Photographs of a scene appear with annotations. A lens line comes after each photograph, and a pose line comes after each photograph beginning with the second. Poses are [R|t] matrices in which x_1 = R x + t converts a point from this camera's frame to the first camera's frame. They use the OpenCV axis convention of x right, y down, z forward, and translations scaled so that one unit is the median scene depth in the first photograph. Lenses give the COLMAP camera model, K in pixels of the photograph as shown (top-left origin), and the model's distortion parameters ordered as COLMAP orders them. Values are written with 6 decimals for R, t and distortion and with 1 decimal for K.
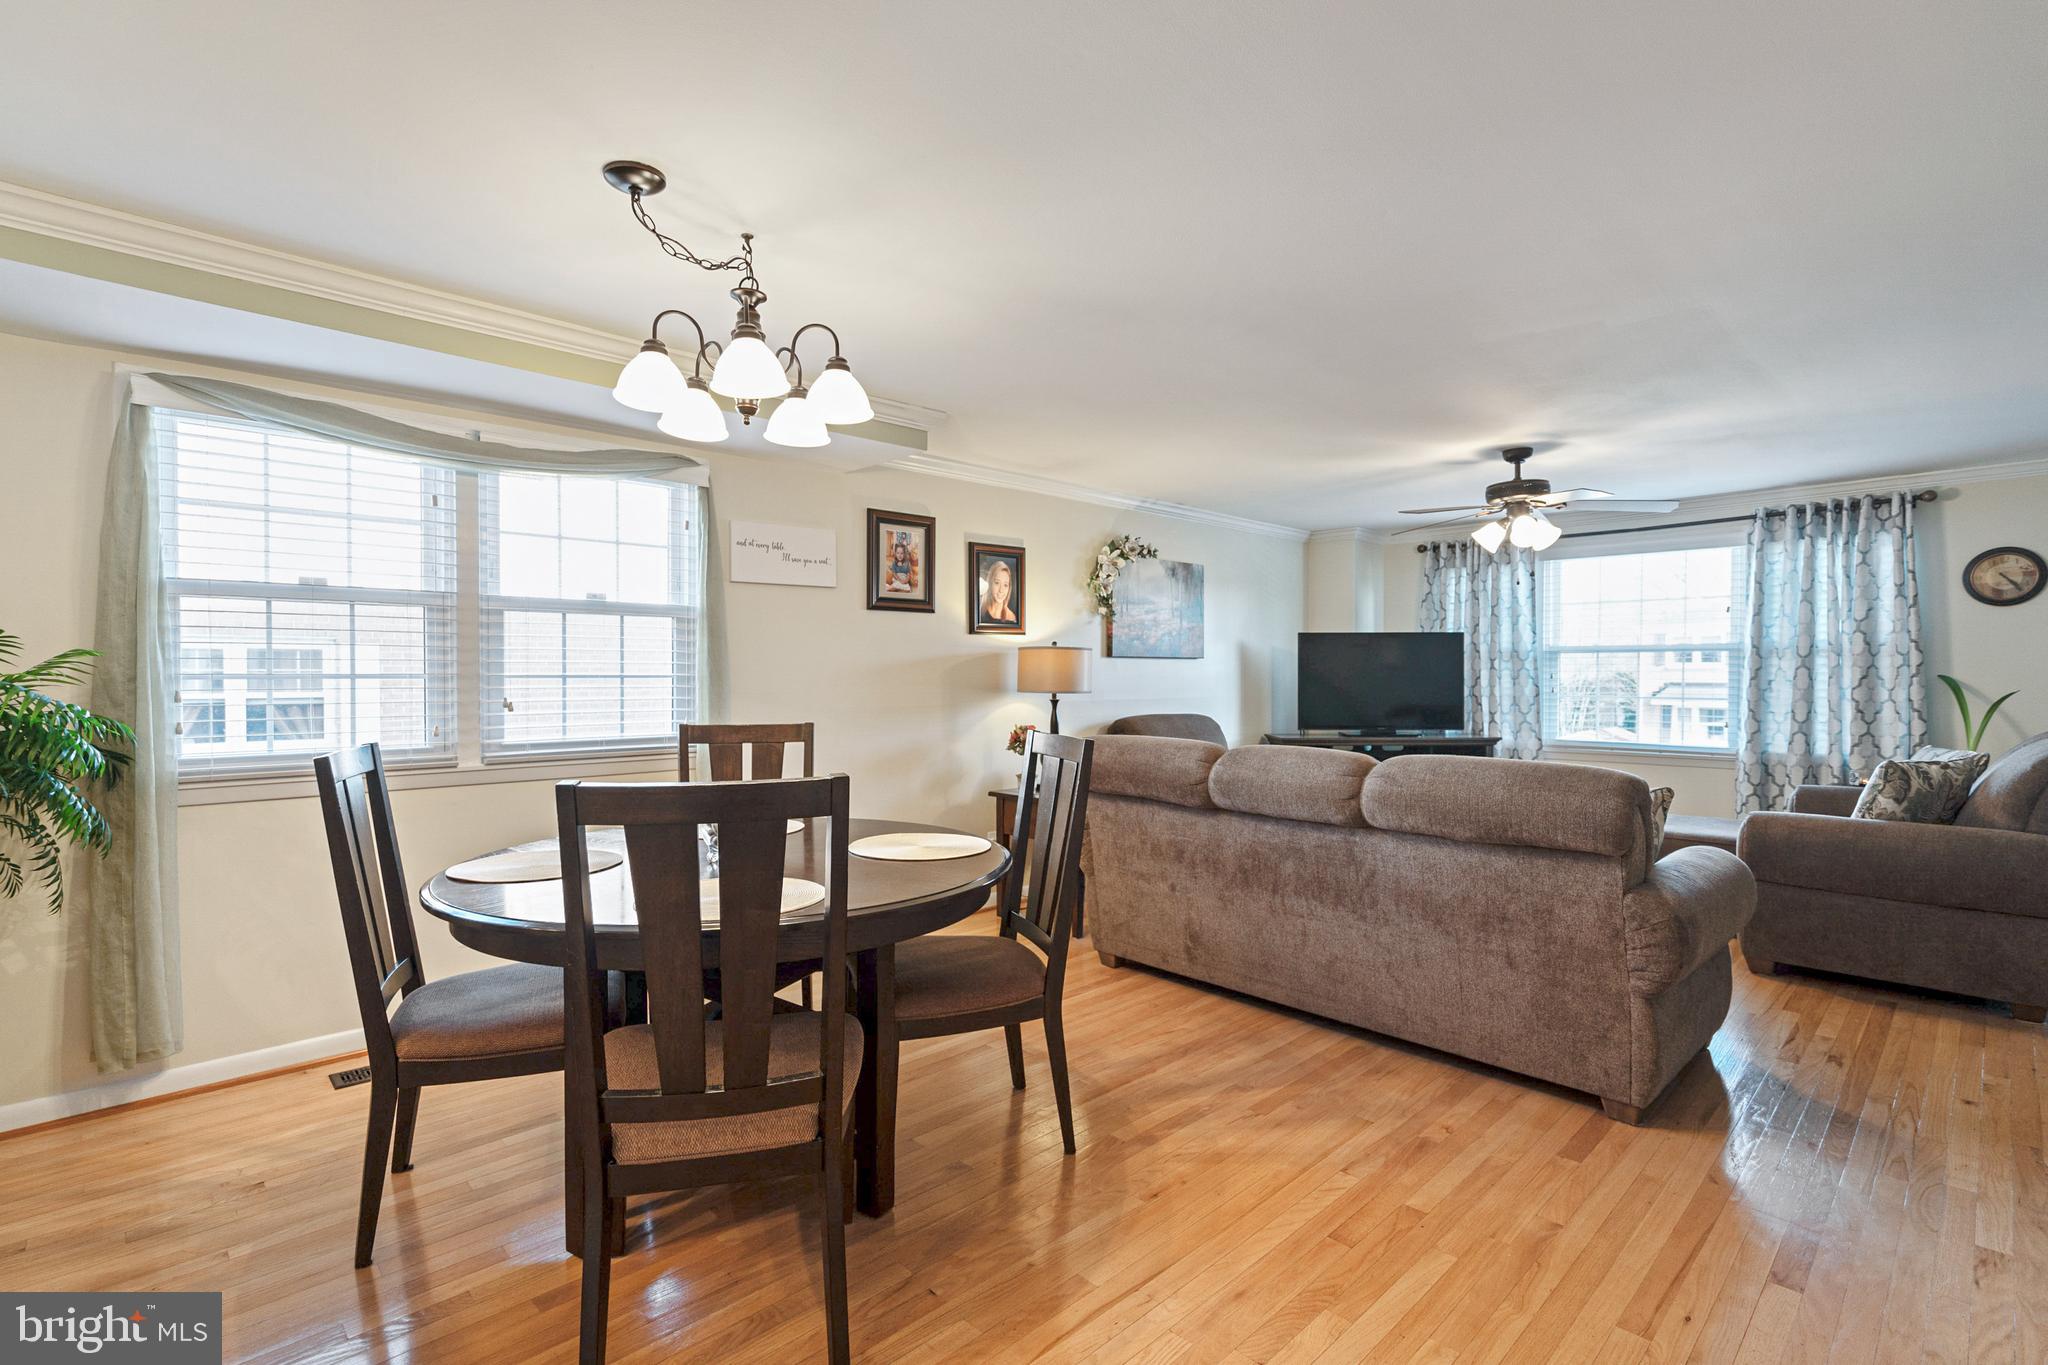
lens RADIAL K [[943.7, 0, 1018.6], [0, 943.7, 687.4], [0, 0, 1]] dist [-0.007308, 0.000266]
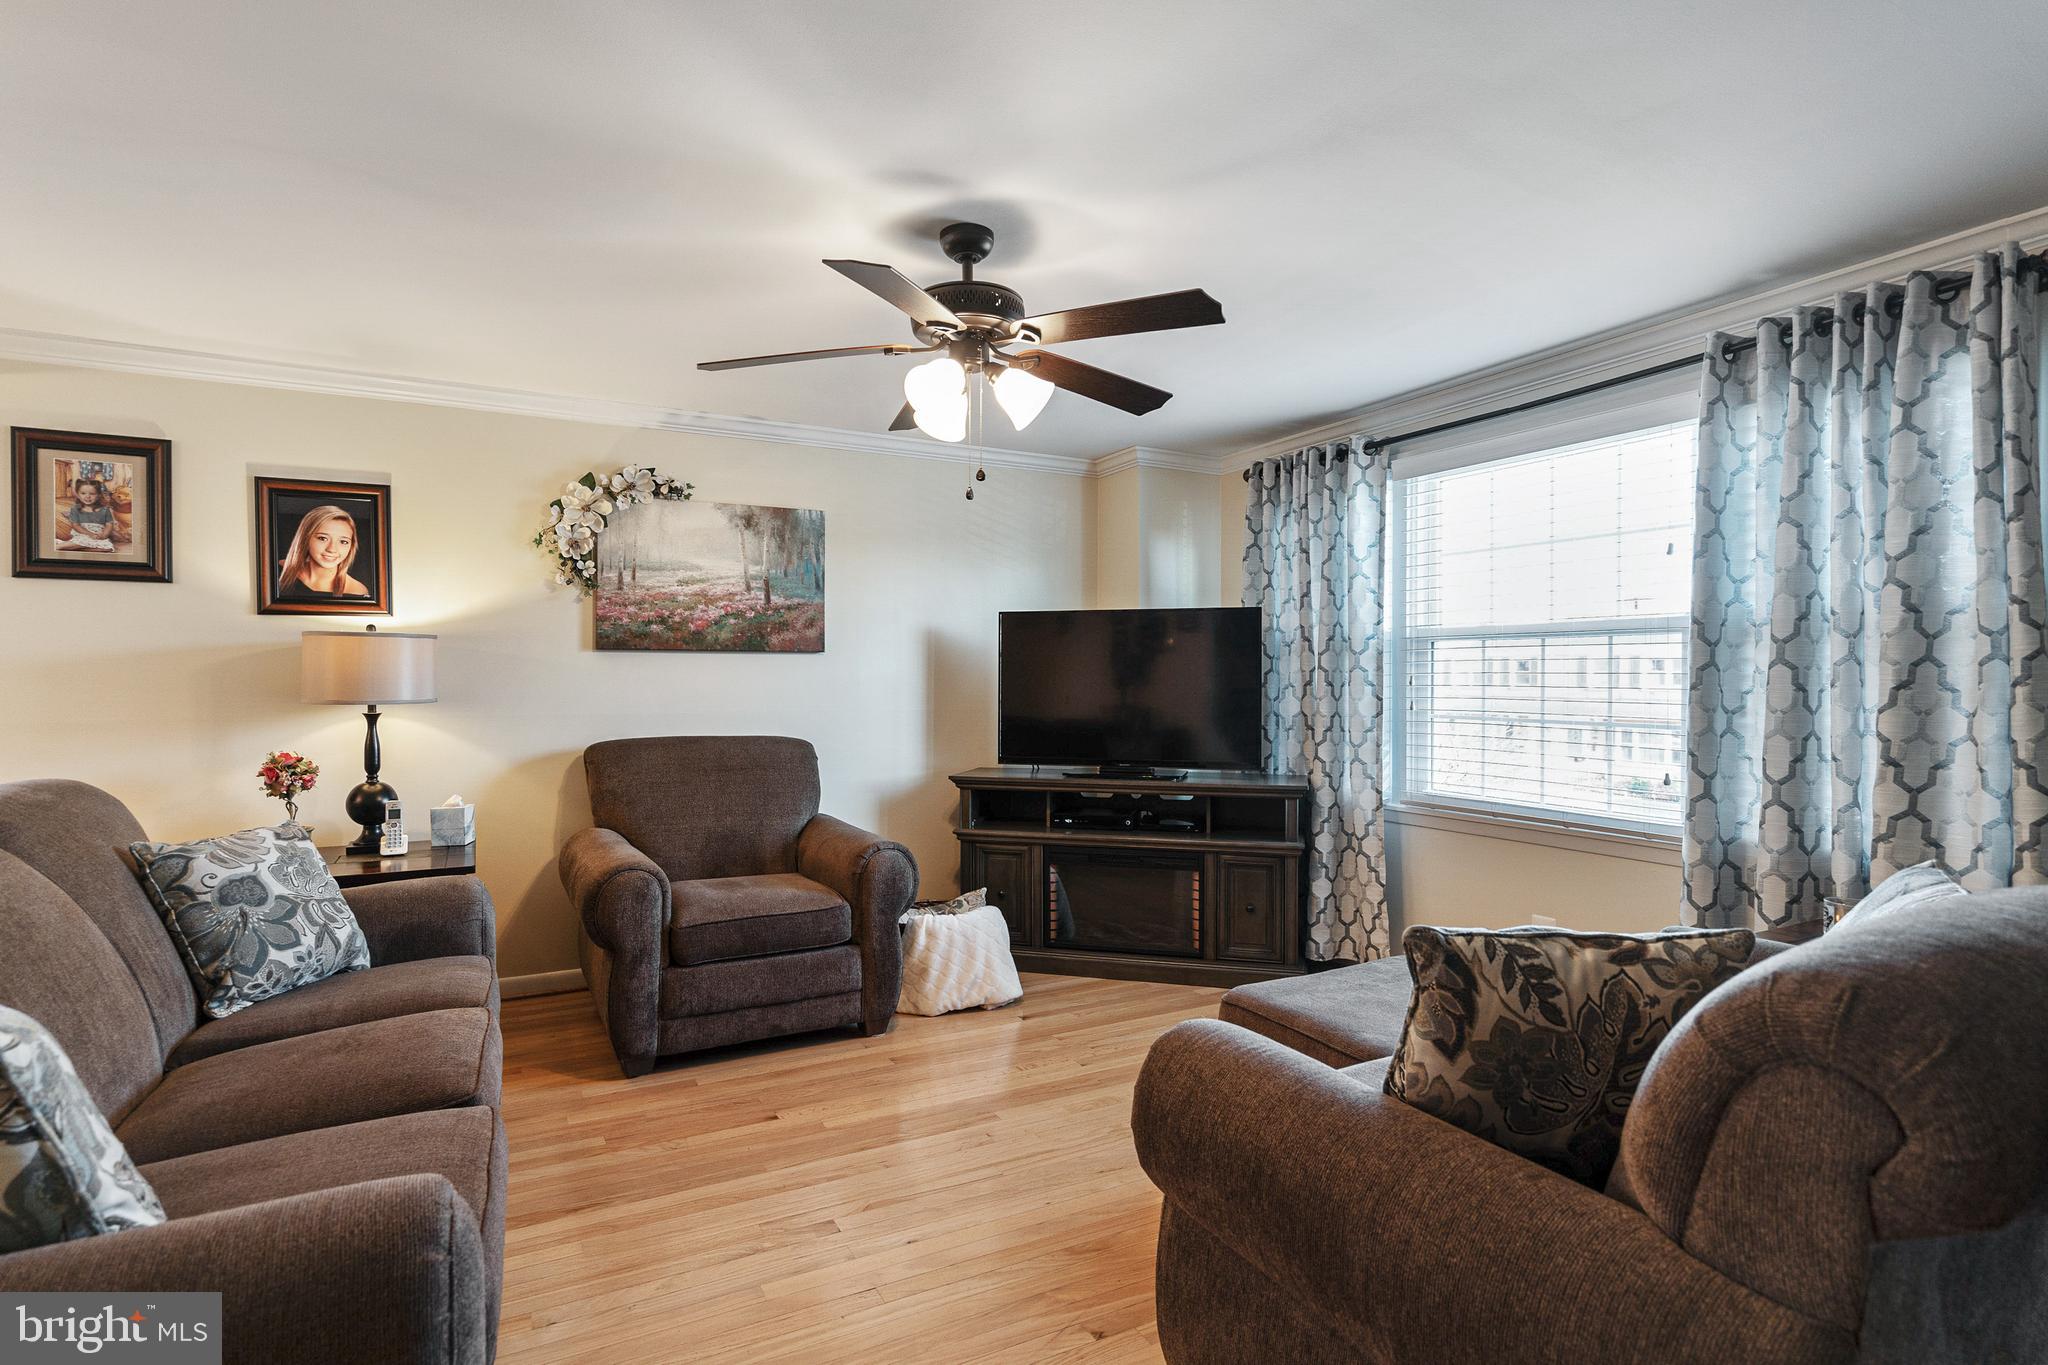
lens RADIAL K [[1014.0, 0, 1016.9], [0, 1014.0, 688.3], [0, 0, 1]] dist [0.000961, 0.001642]
pose [[0.963378, 0.005994, -0.268081, 0.686189], [-0.006939, 0.999973, -0.002577, -0.005999], [0.268059, 0.004342, 0.963393, 0.466740]]
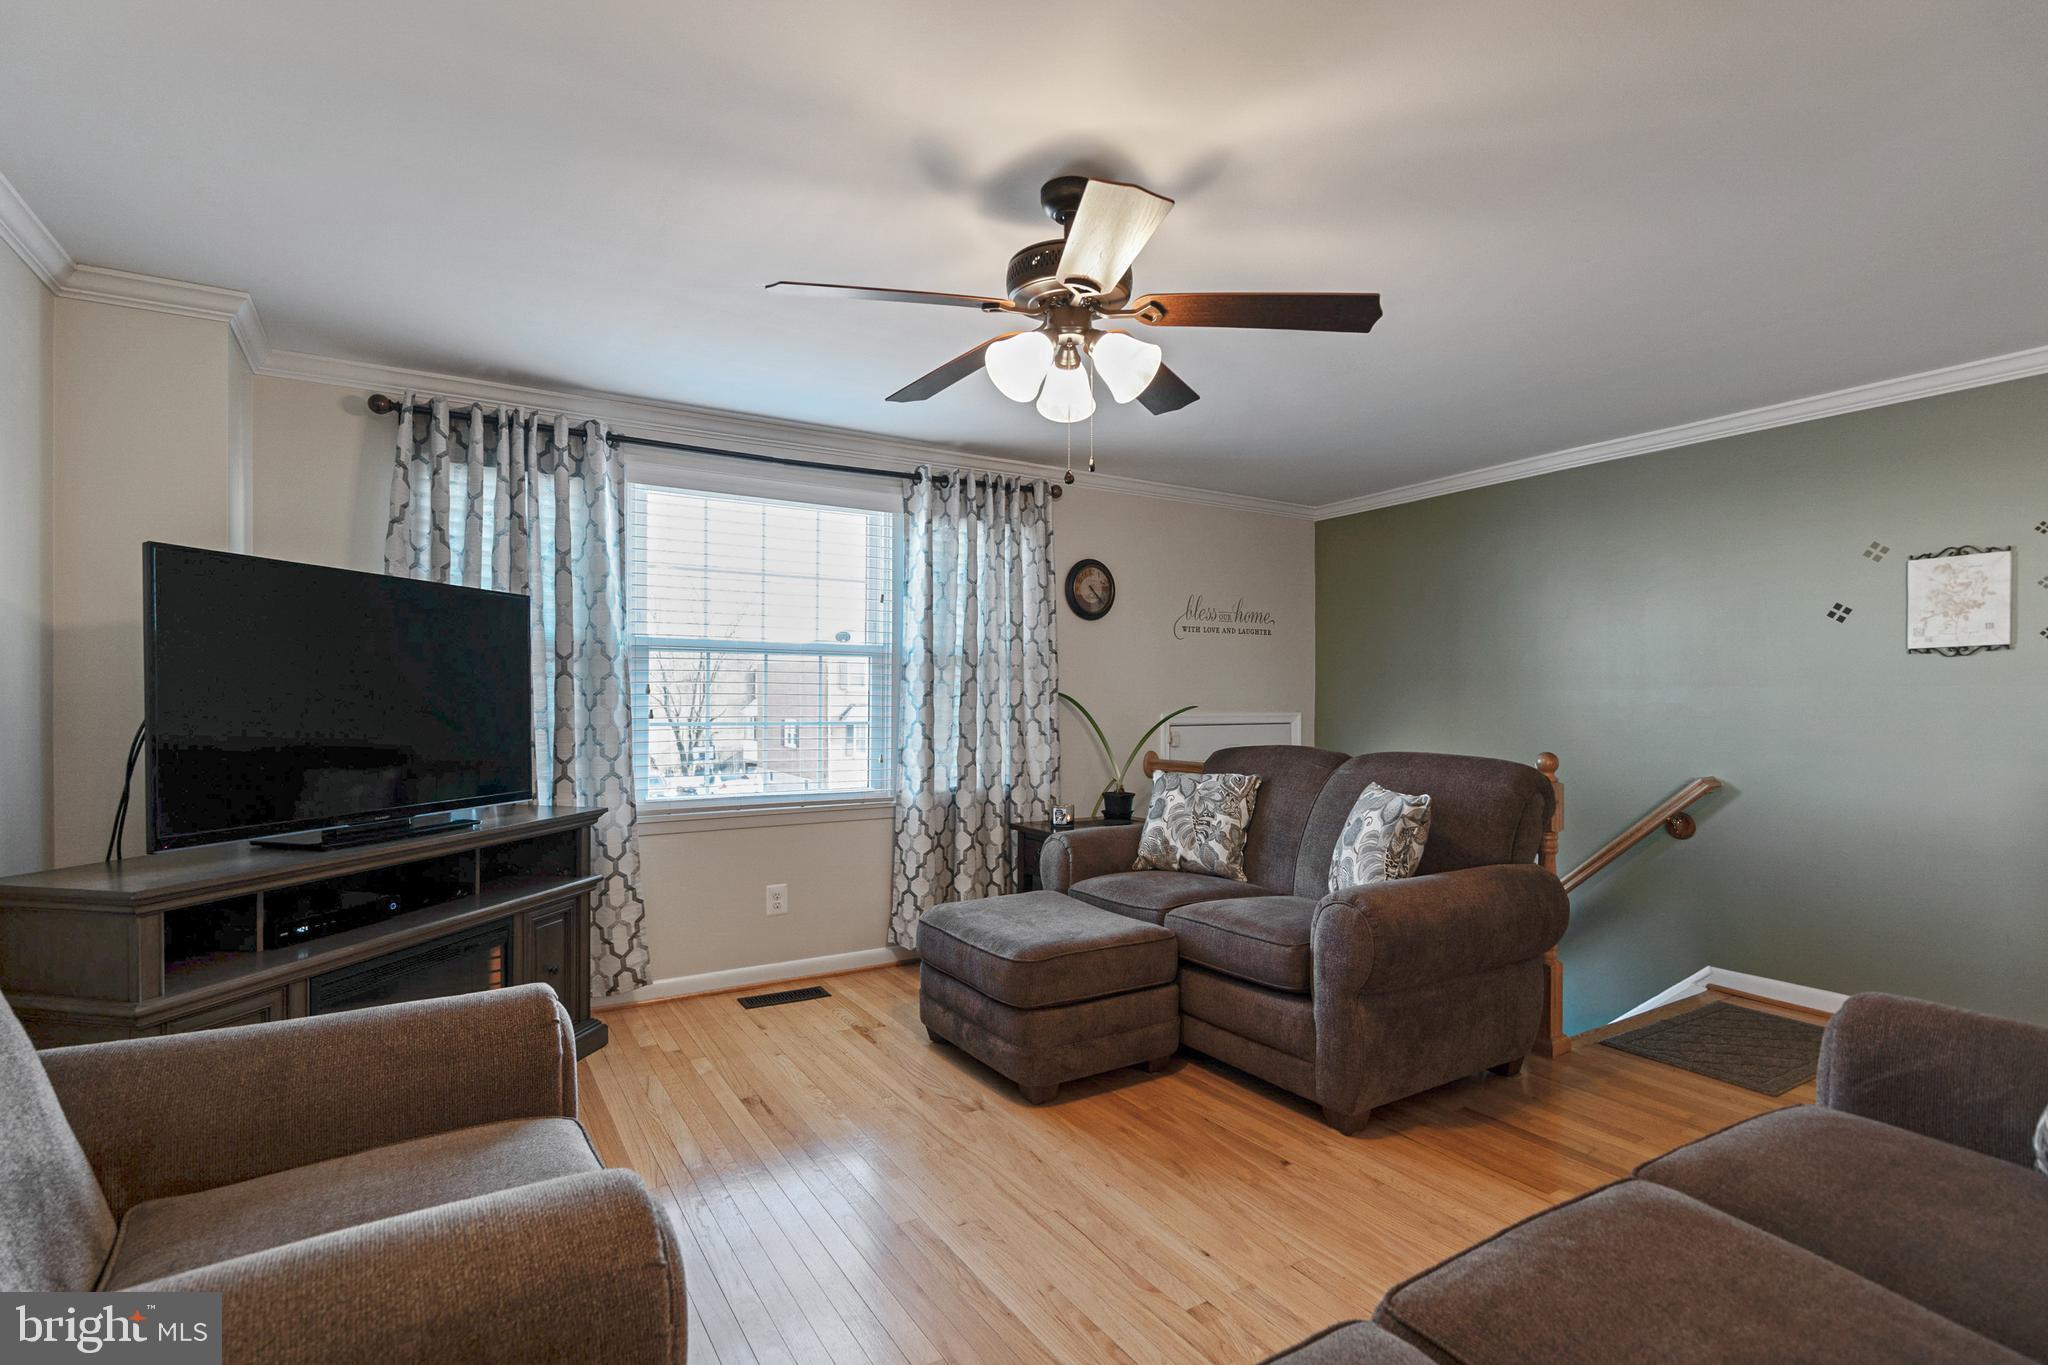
lens RADIAL K [[963.1, 0, 1022.2], [0, 963.1, 704.5], [0, 0, 1]] dist [-0.002478, 0.026618]
pose [[0.195746, -0.006150, 0.980635, 0.058779], [0.008891, 0.999950, 0.004497, -0.004630], [-0.980614, 0.007838, 0.195791, 0.906890]]
